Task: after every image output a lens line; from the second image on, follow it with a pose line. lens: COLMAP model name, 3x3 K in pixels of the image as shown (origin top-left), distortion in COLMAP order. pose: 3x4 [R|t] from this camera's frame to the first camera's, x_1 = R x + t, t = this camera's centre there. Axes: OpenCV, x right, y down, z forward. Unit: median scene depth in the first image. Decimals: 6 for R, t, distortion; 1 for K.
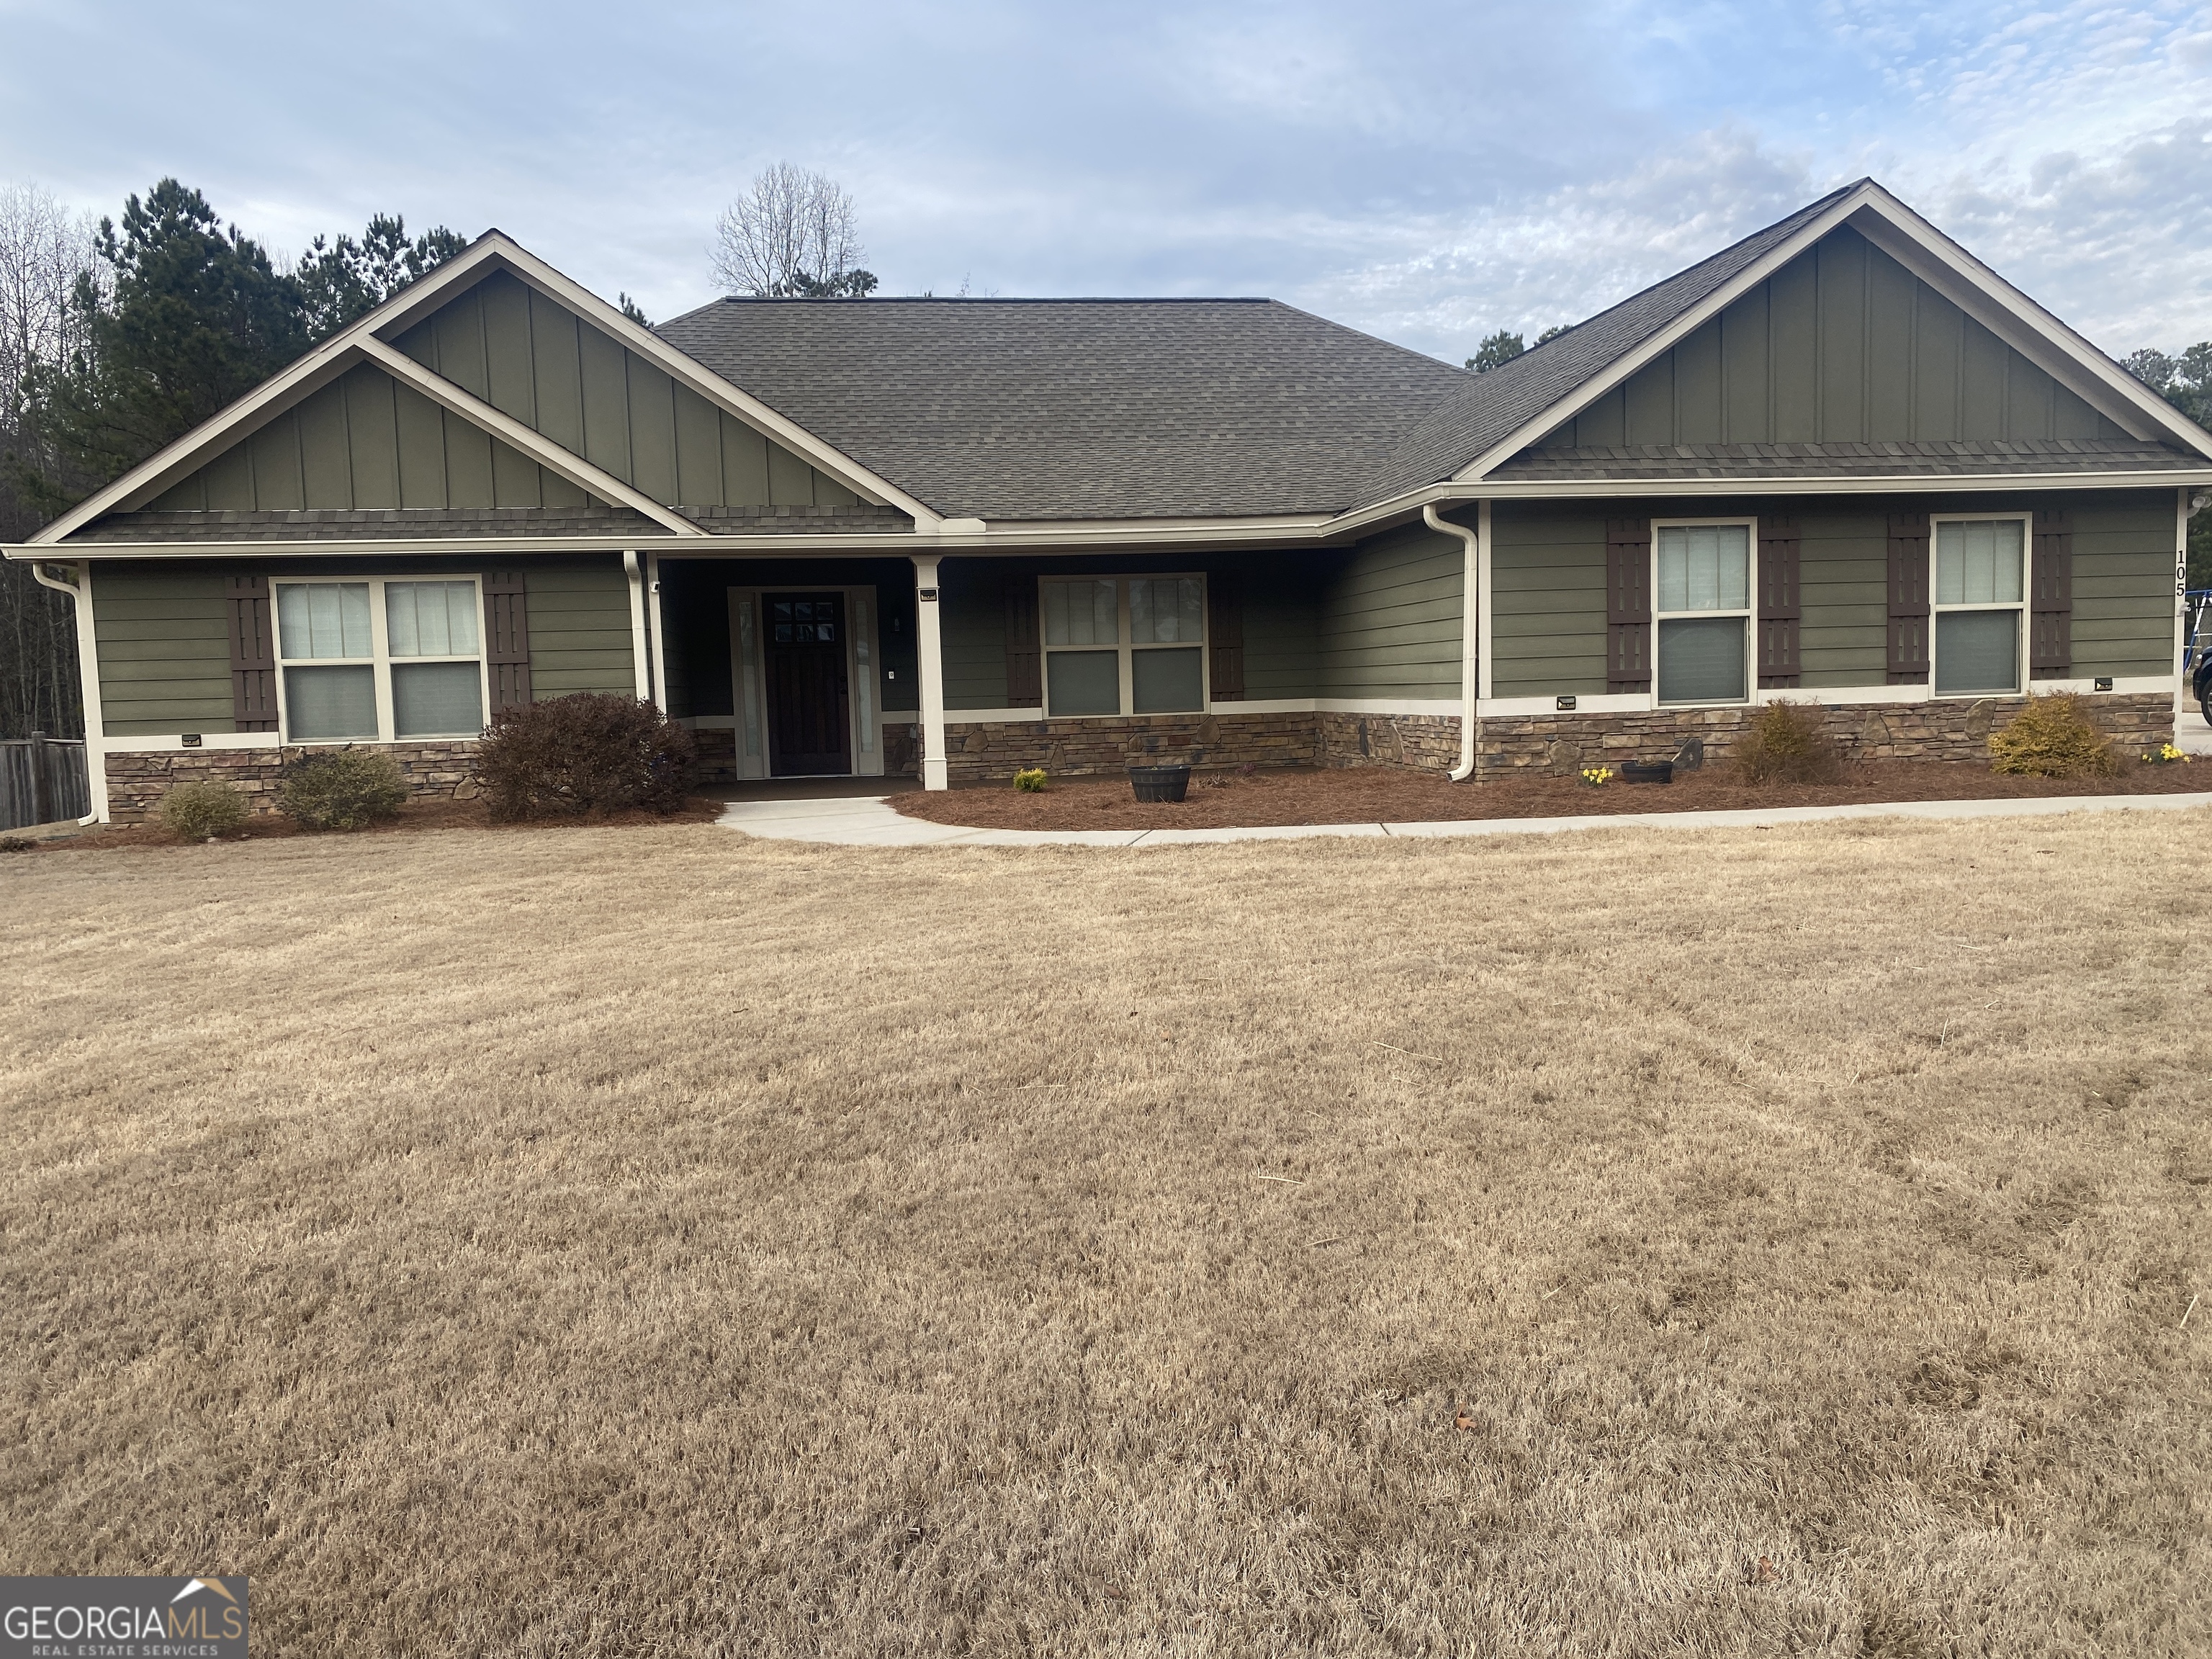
lens RADIAL K [[1680.8, 0, 1117.2], [0, 1680.8, 815.9], [0, 0, 1]] dist [0.048070, -0.045199]
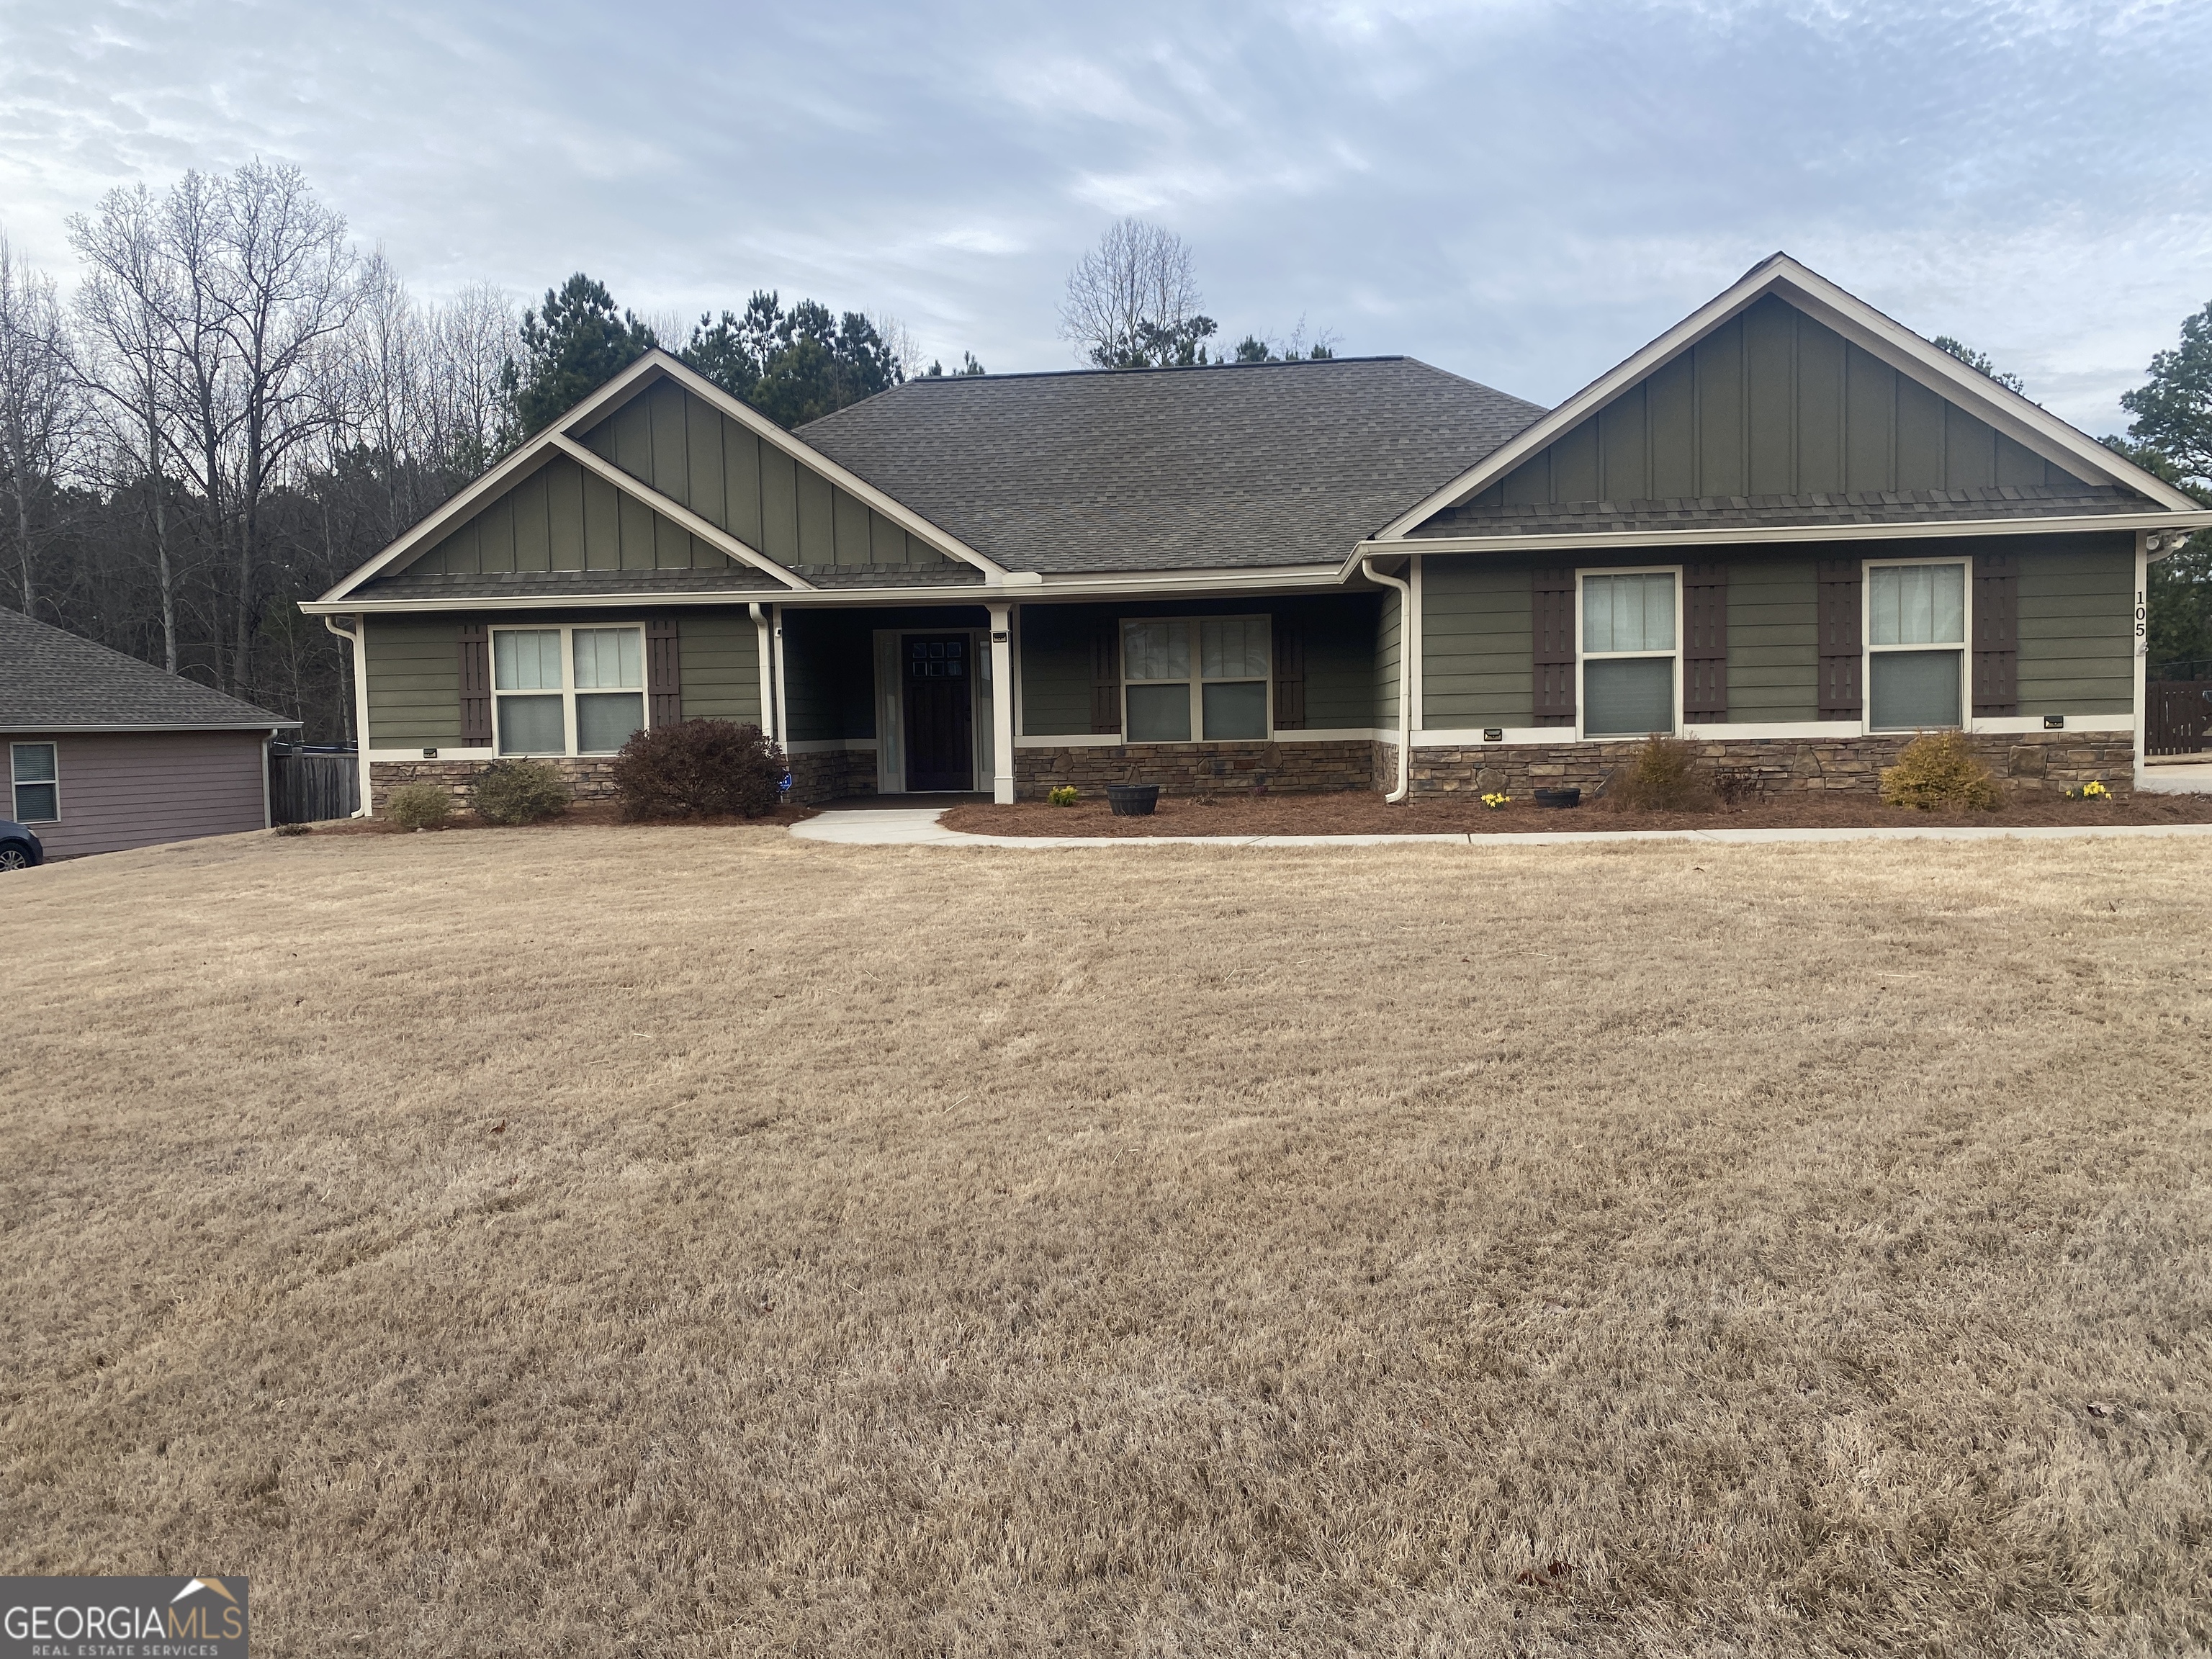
lens RADIAL K [[1680.8, 0, 1116.7], [0, 1680.8, 819.7], [0, 0, 1]] dist [0.048070, -0.045199]
pose [[0.972962, 0.021866, -0.229929, 0.252452], [-0.025027, 0.999628, -0.010836, 0.006461], [0.229606, 0.016298, 0.973147, -0.122928]]
